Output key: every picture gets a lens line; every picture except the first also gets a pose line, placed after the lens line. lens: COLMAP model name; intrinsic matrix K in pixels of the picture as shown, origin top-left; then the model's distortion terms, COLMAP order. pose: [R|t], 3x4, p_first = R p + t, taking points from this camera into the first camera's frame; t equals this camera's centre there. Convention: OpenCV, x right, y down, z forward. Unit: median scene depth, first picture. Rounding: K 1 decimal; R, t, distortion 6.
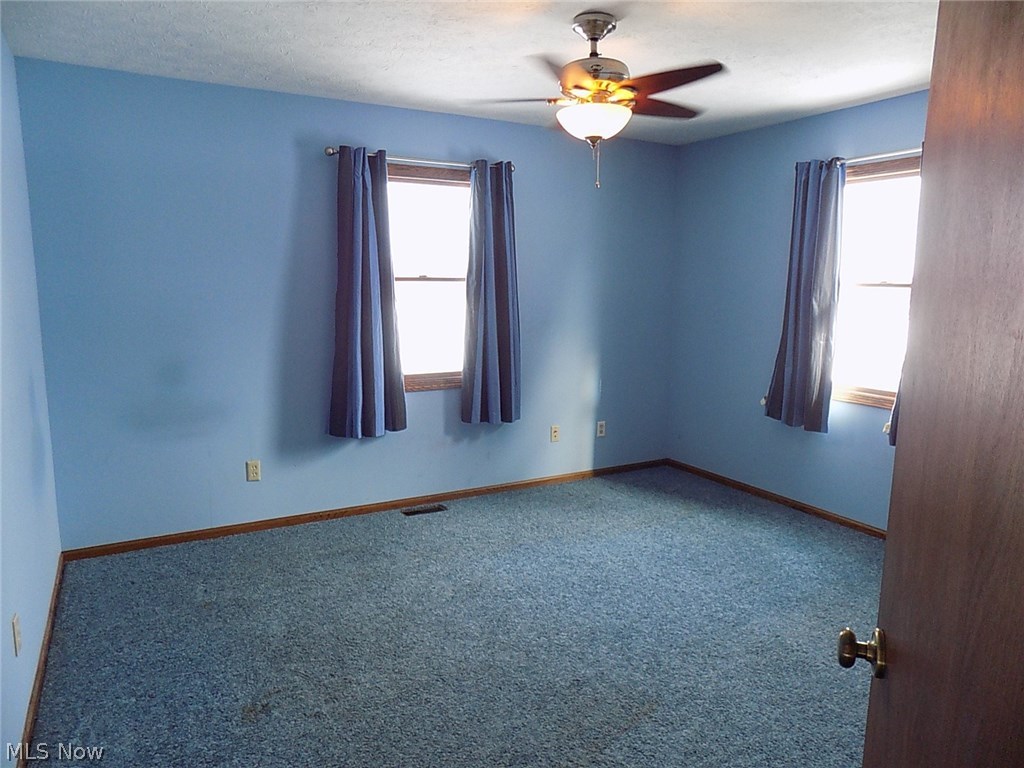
lens RADIAL K [[679.7, 0, 511.6], [0, 679.7, 389.0], [0, 0, 1]] dist [-0.023571, 0.001313]
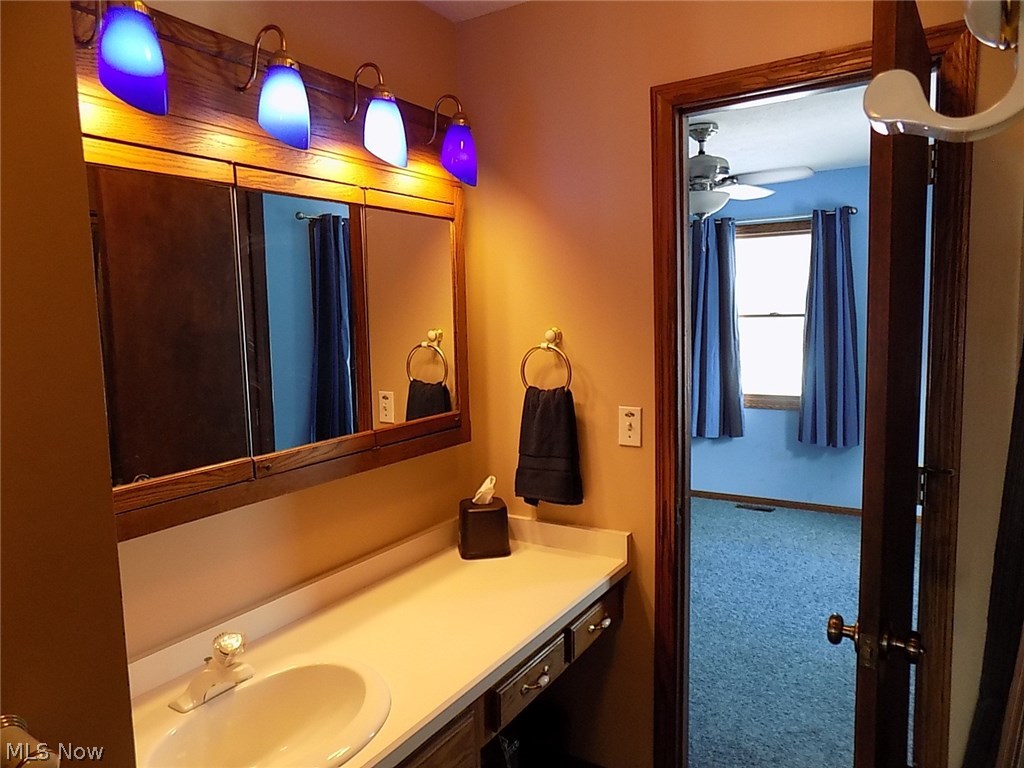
lens RADIAL K [[679.7, 0, 511.6], [0, 679.7, 389.0], [0, 0, 1]] dist [-0.023571, 0.001313]
pose [[0.445485, 0.067189, -0.892765, 0.747921], [-0.104409, 0.994275, 0.022729, -0.012687], [0.889181, 0.083087, 0.449949, 0.065438]]
